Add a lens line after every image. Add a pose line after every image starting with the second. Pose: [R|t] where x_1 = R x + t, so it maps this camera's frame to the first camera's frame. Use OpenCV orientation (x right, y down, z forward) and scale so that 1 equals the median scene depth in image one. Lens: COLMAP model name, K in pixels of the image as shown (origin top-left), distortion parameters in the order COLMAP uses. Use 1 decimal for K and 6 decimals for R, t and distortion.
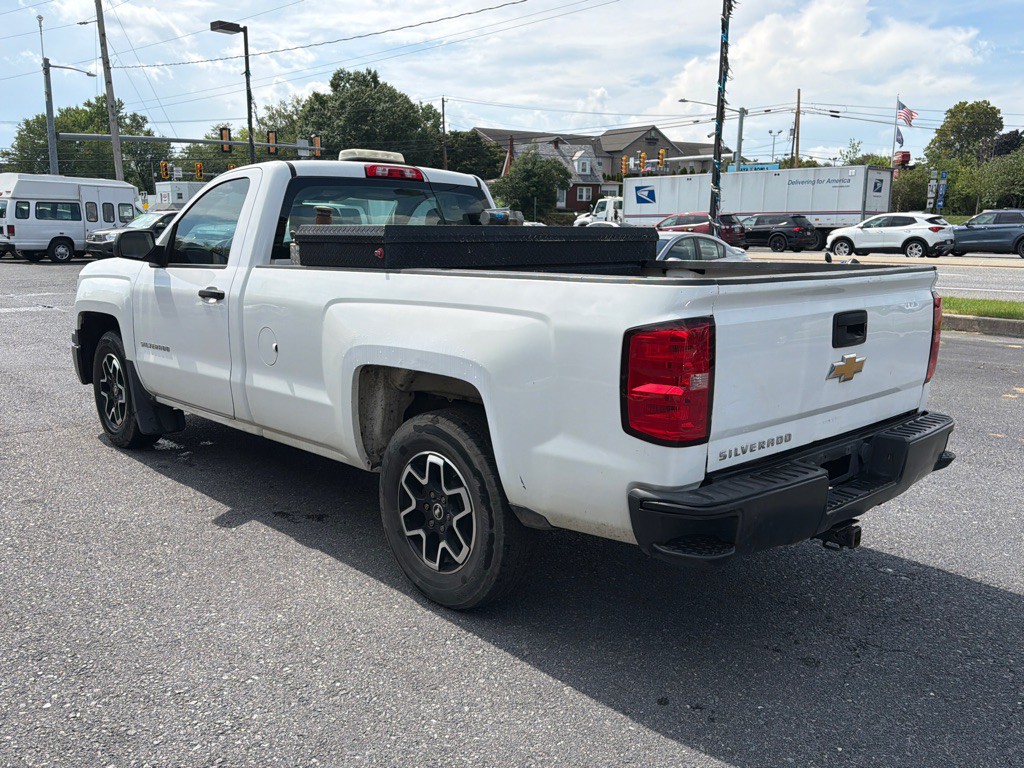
lens RADIAL K [[867.8, 0, 525.3], [0, 867.8, 381.2], [0, 0, 1]] dist [0.113633, -0.197203]
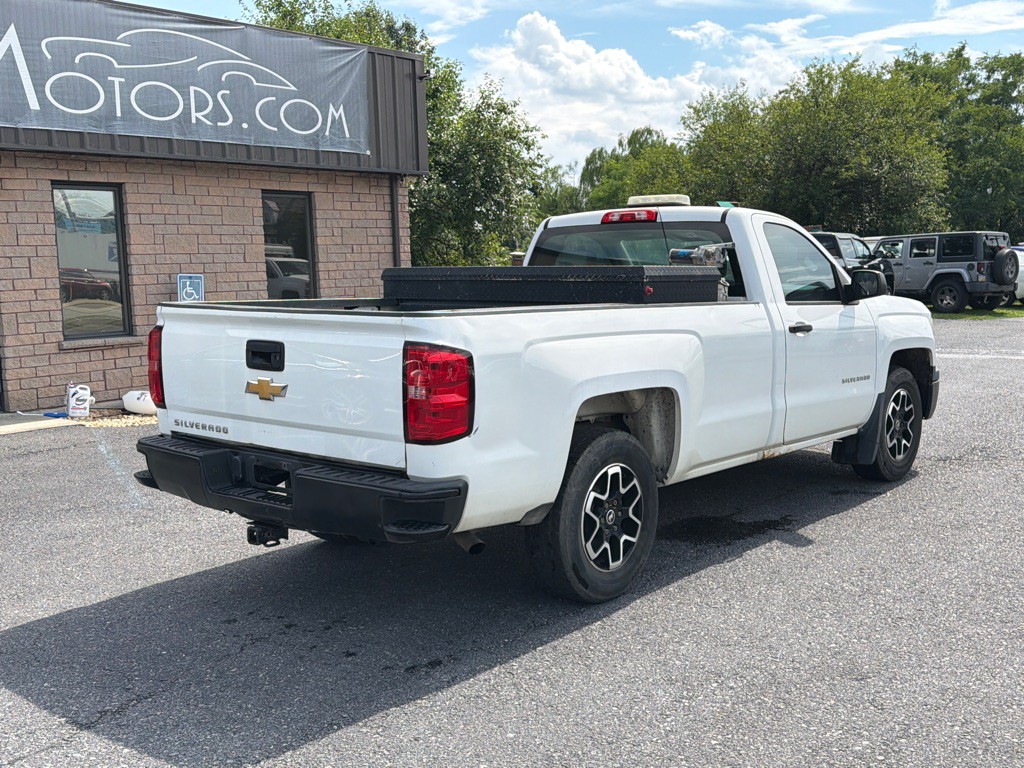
lens RADIAL K [[1078.6, 0, 512.0], [0, 1078.6, 384.0], [0, 0, 1]] dist [0.219006, -0.501148]
pose [[0.099056, 0.101392, -0.989903, 1.006162], [-0.162734, 0.983053, 0.084406, -0.108285], [0.981685, 0.152730, 0.113877, 0.635918]]
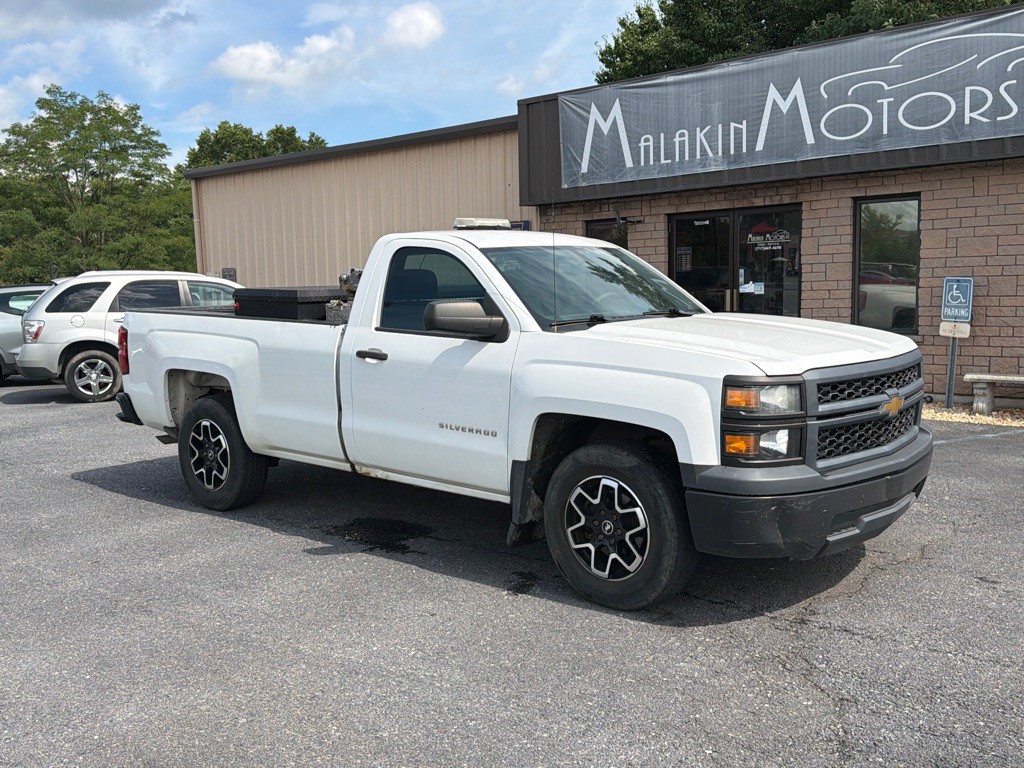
lens RADIAL K [[988.2, 0, 512.0], [0, 988.2, 384.0], [0, 0, 1]] dist [0.164765, -0.335235]
pose [[-0.997369, 0.018171, -0.070184, -0.103989], [-0.002366, 0.959409, 0.282009, -0.363729], [0.072460, 0.281433, -0.956841, 1.974004]]
